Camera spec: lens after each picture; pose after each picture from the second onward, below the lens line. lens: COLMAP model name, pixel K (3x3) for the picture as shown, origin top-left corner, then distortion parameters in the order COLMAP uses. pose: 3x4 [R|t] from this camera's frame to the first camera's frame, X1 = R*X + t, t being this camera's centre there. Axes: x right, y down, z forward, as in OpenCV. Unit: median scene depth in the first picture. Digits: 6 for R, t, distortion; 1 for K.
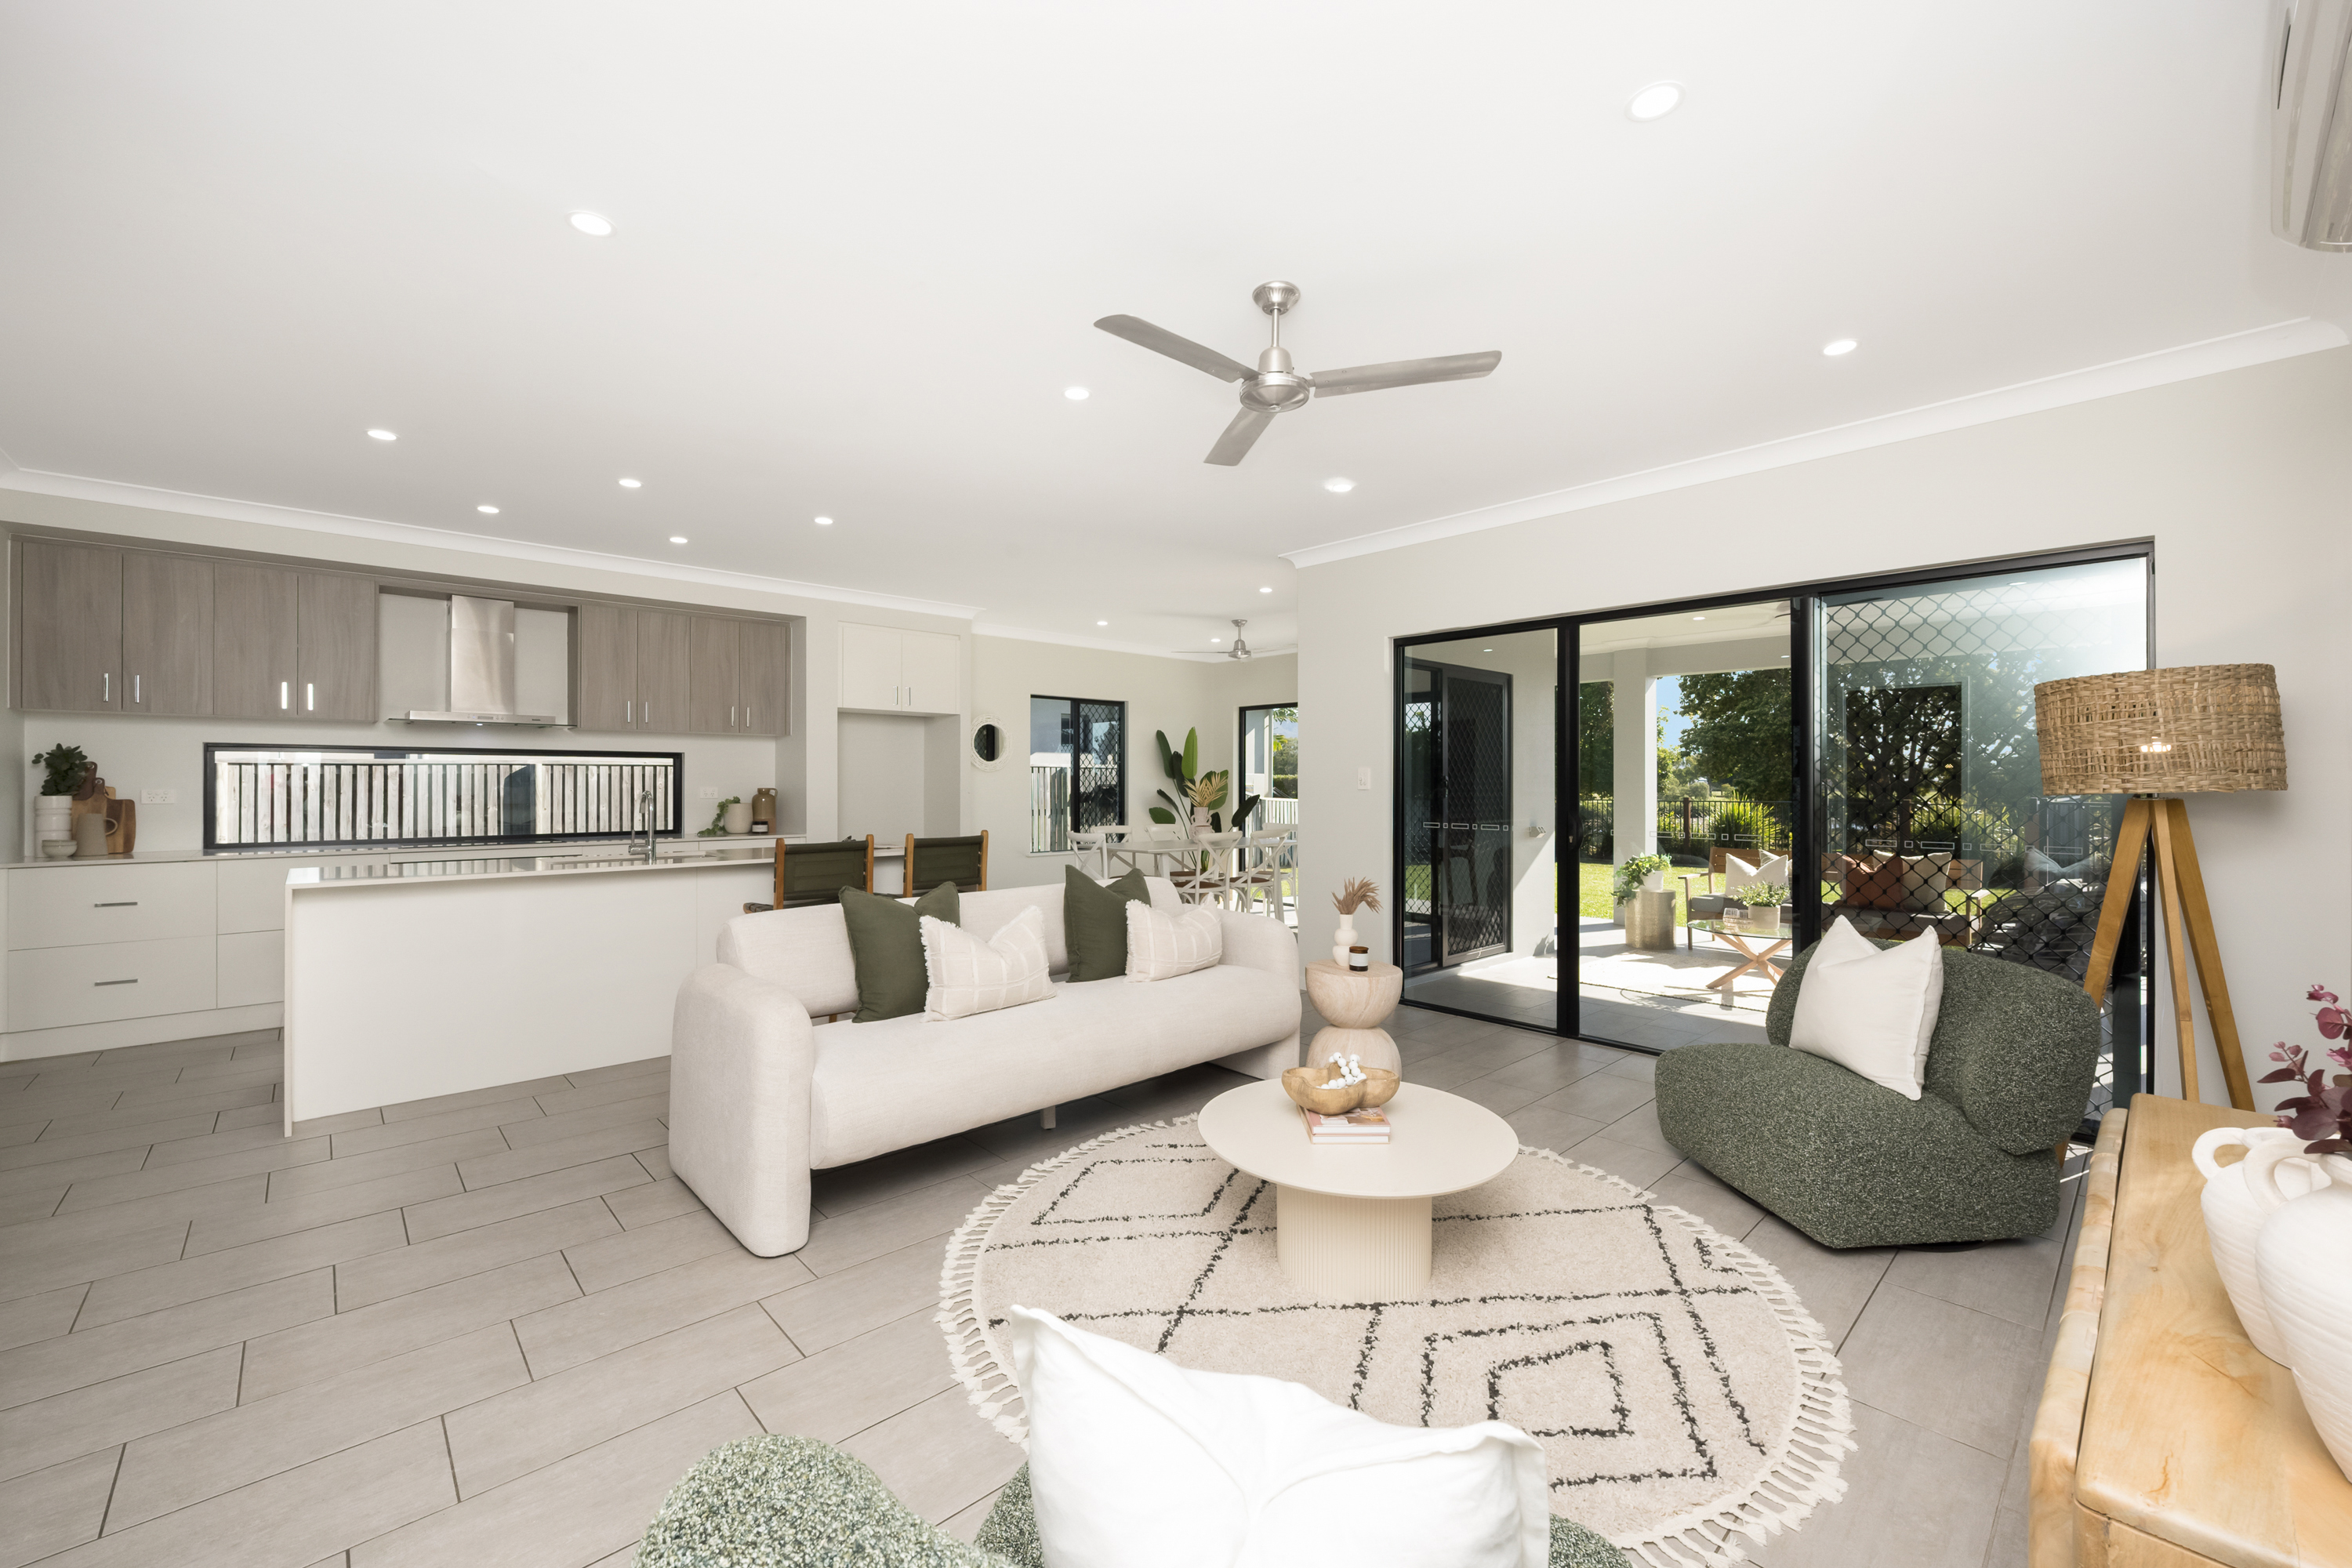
lens RADIAL K [[933.3, 0, 1176.0], [0, 933.3, 784.0], [0, 0, 1]] dist [-0.001261, -0.004351]
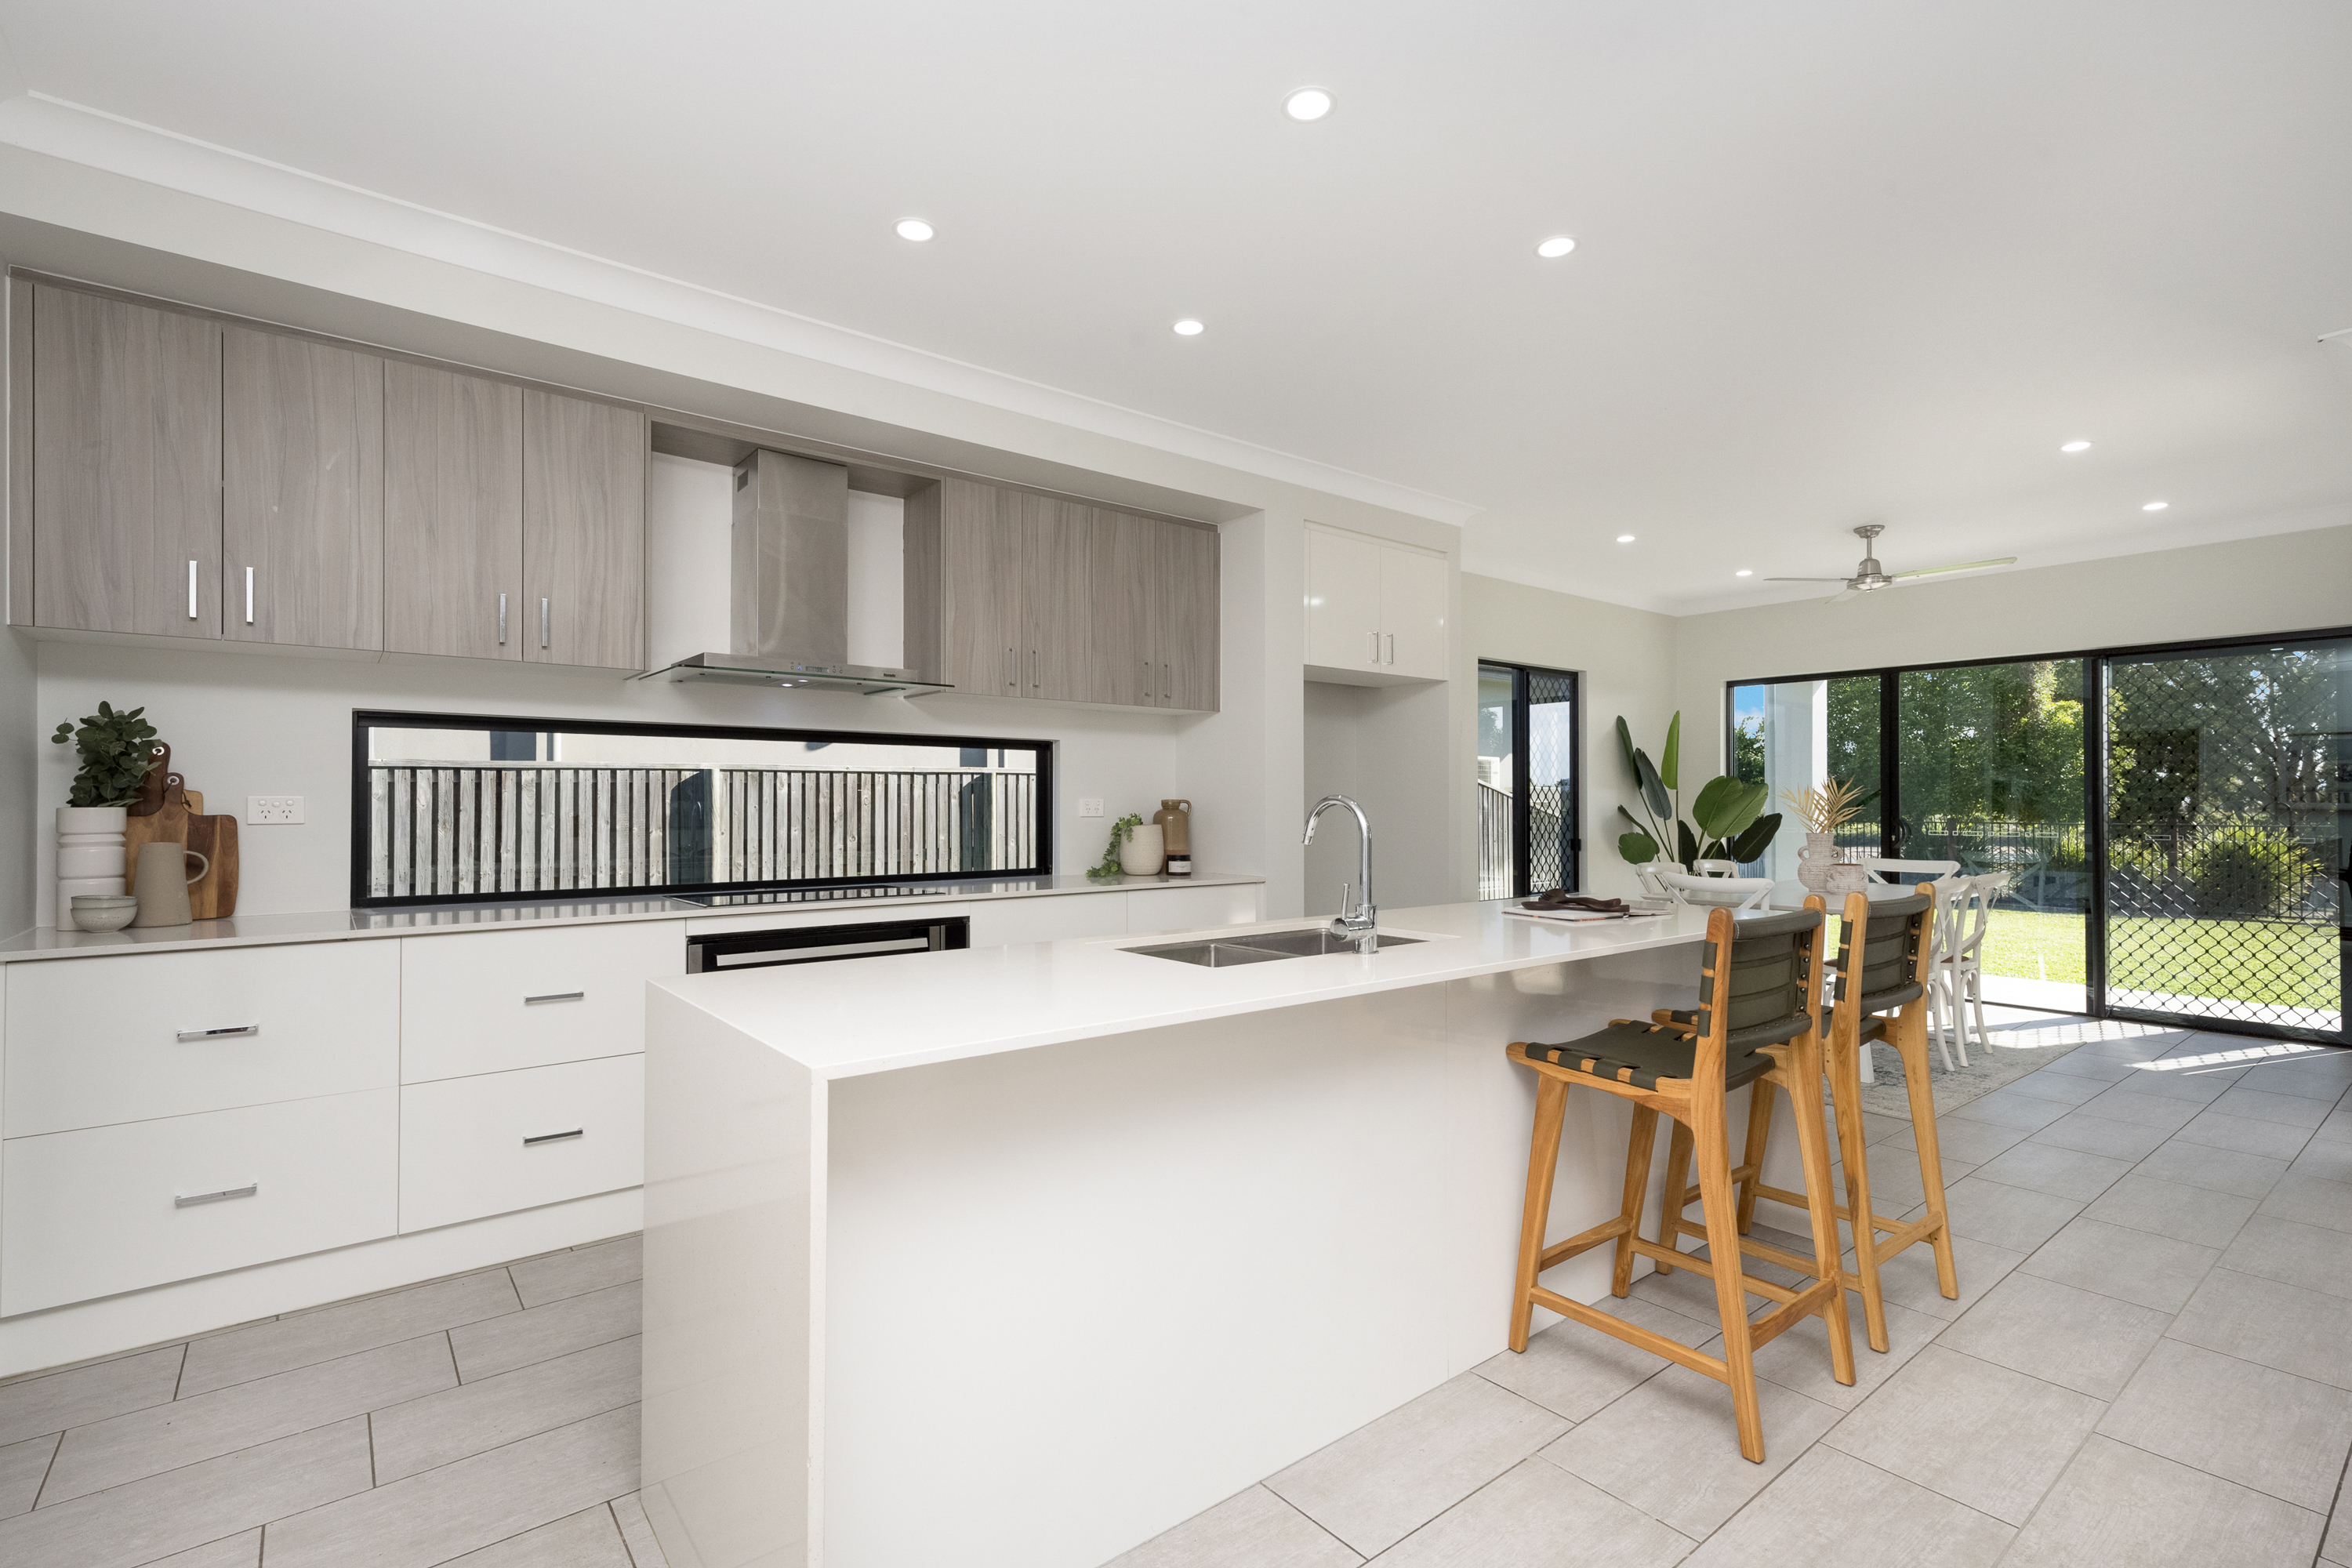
lens RADIAL K [[1073.1, 0, 1170.6], [0, 1073.1, 798.9], [0, 0, 1]] dist [0.000216, 0.000129]
pose [[0.997154, -0.001185, -0.075384, -0.403124], [0.000790, 0.999986, -0.005276, 0.007856], [0.075389, 0.005201, 0.997141, 0.316981]]
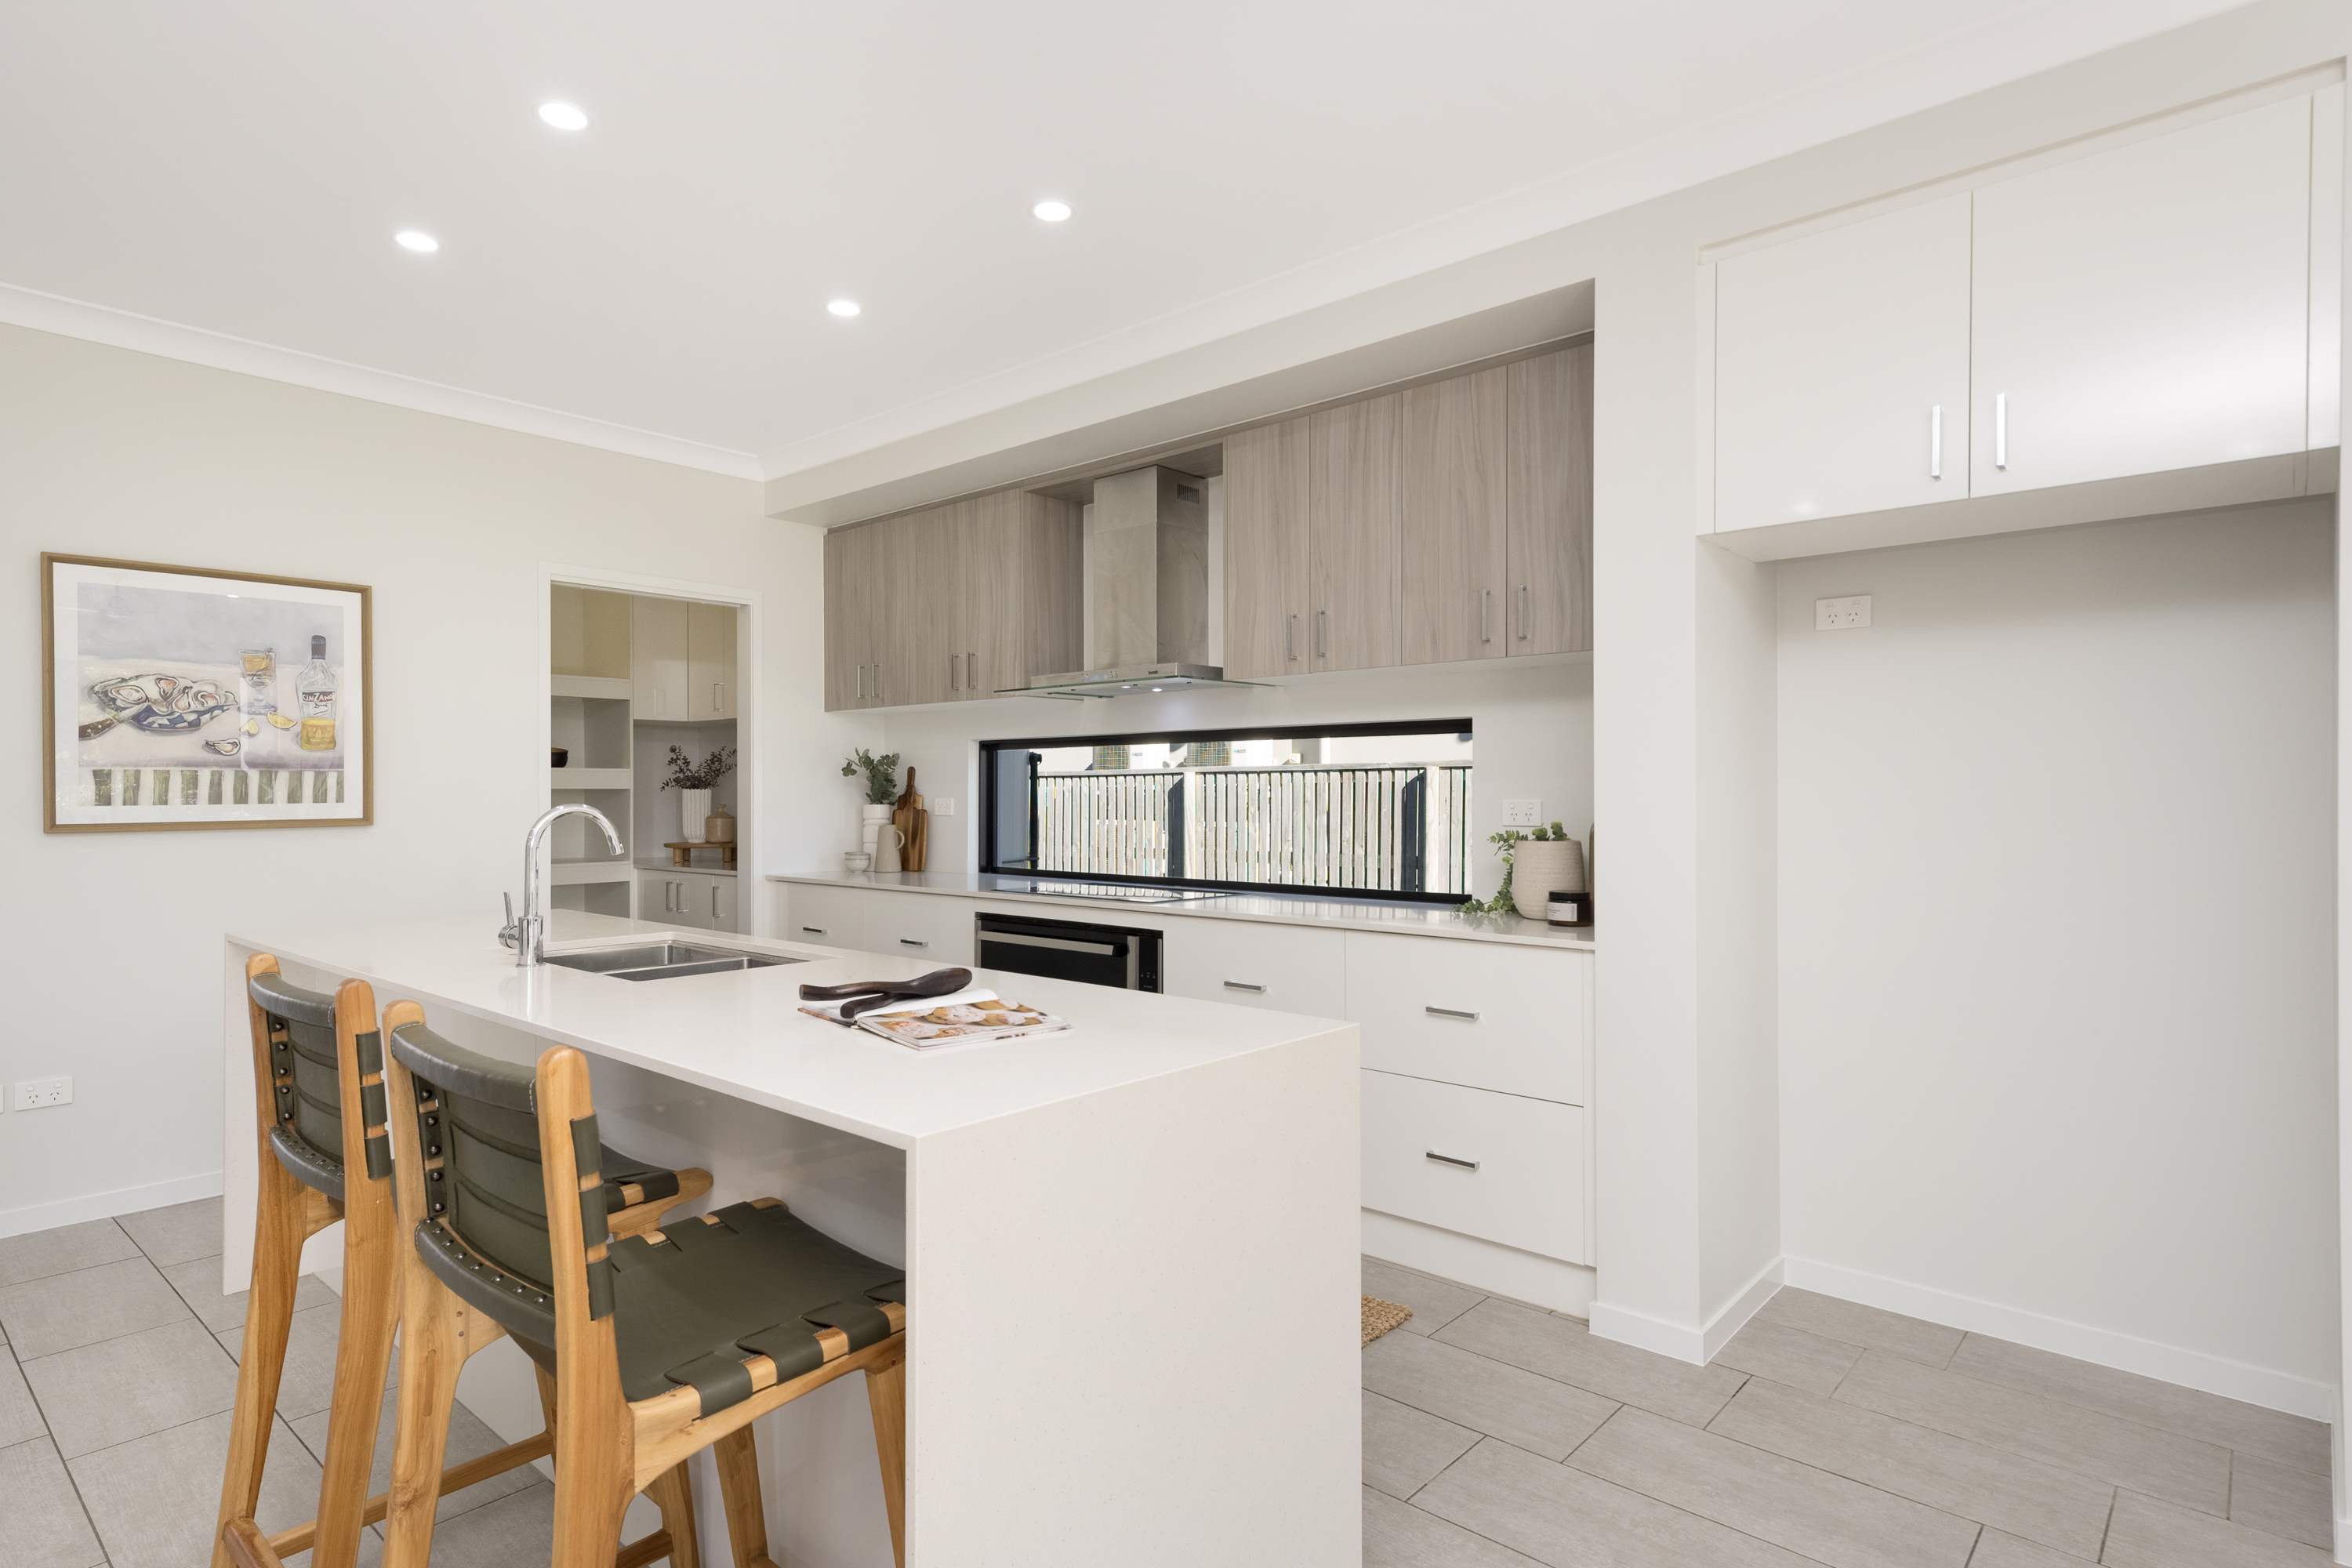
lens RADIAL K [[1276.7, 0, 1123.7], [0, 1276.7, 789.1], [0, 0, 1]] dist [0.004233, 0.001701]
pose [[0.059266, -0.006245, -0.998223, 0.043236], [-0.000424, 0.999980, -0.006282, 0.003232], [0.998242, 0.000796, 0.059262, 0.805018]]
